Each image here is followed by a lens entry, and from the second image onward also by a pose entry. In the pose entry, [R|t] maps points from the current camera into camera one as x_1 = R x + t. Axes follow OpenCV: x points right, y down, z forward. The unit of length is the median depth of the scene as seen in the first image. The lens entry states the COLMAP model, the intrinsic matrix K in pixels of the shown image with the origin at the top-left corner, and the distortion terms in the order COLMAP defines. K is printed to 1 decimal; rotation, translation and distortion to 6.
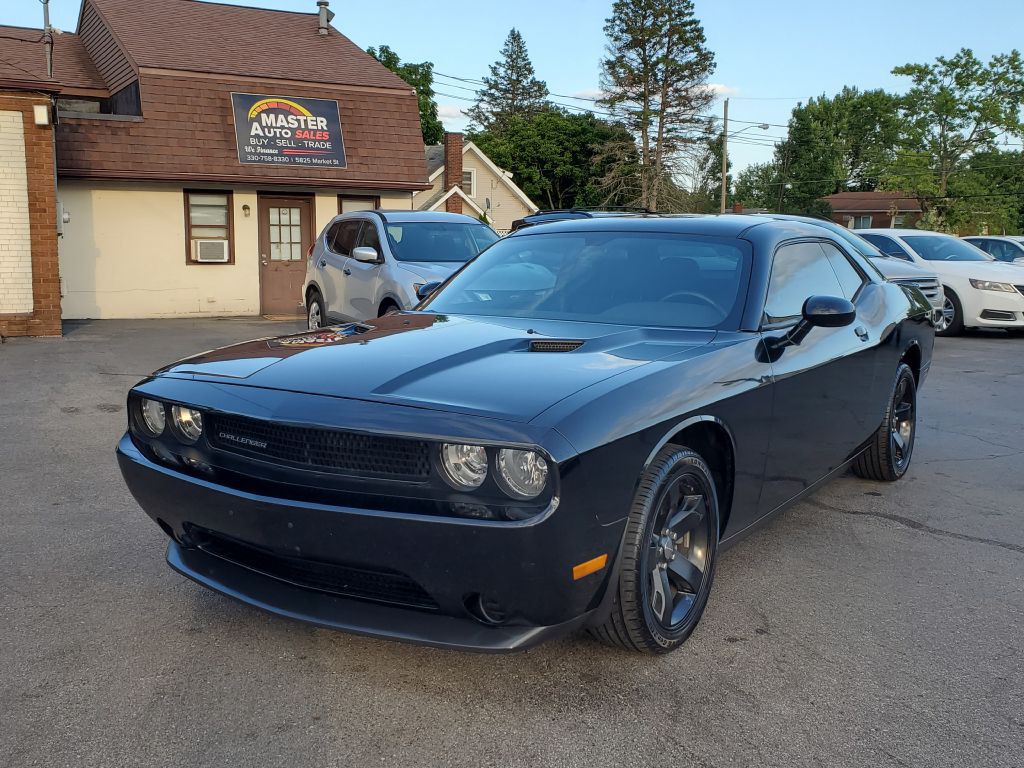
lens RADIAL K [[1024.1, 0, 512.0], [0, 1024.1, 384.0], [0, 0, 1]] dist [0.081779, -0.210810]
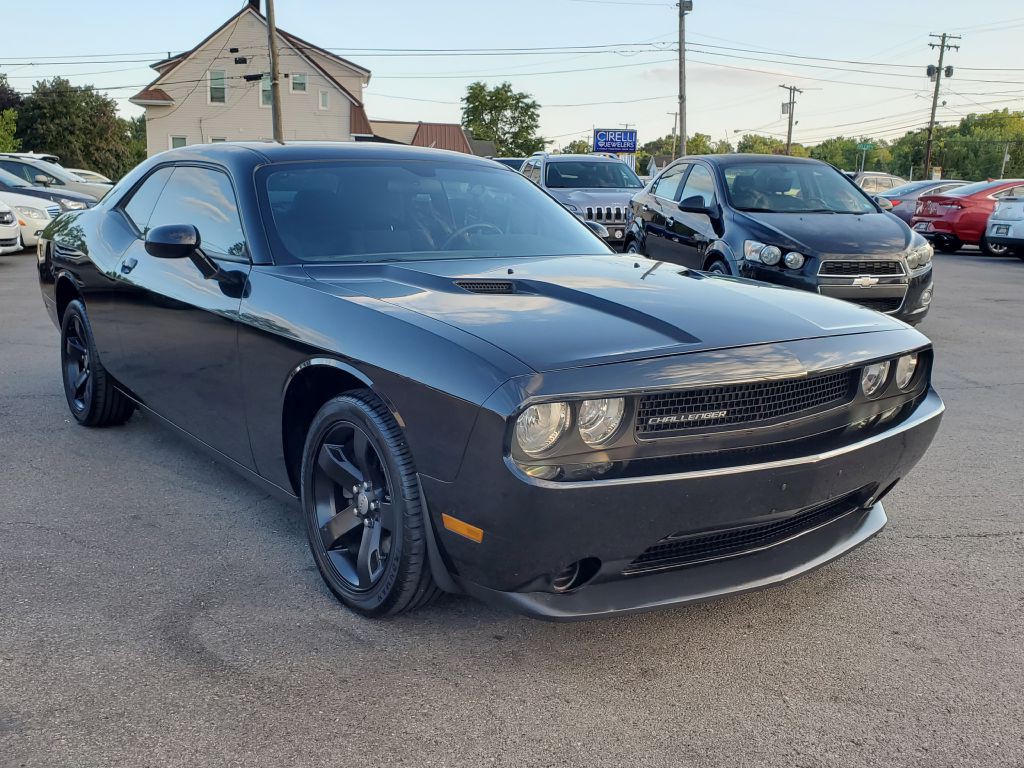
lens RADIAL K [[1024.1, 0, 512.0], [0, 1024.1, 384.0], [0, 0, 1]] dist [0.081779, -0.210810]
pose [[0.359815, -0.188298, 0.913826, -0.183509], [0.120002, 0.980629, 0.154813, -0.020418], [-0.925275, 0.053956, 0.375441, 0.139310]]
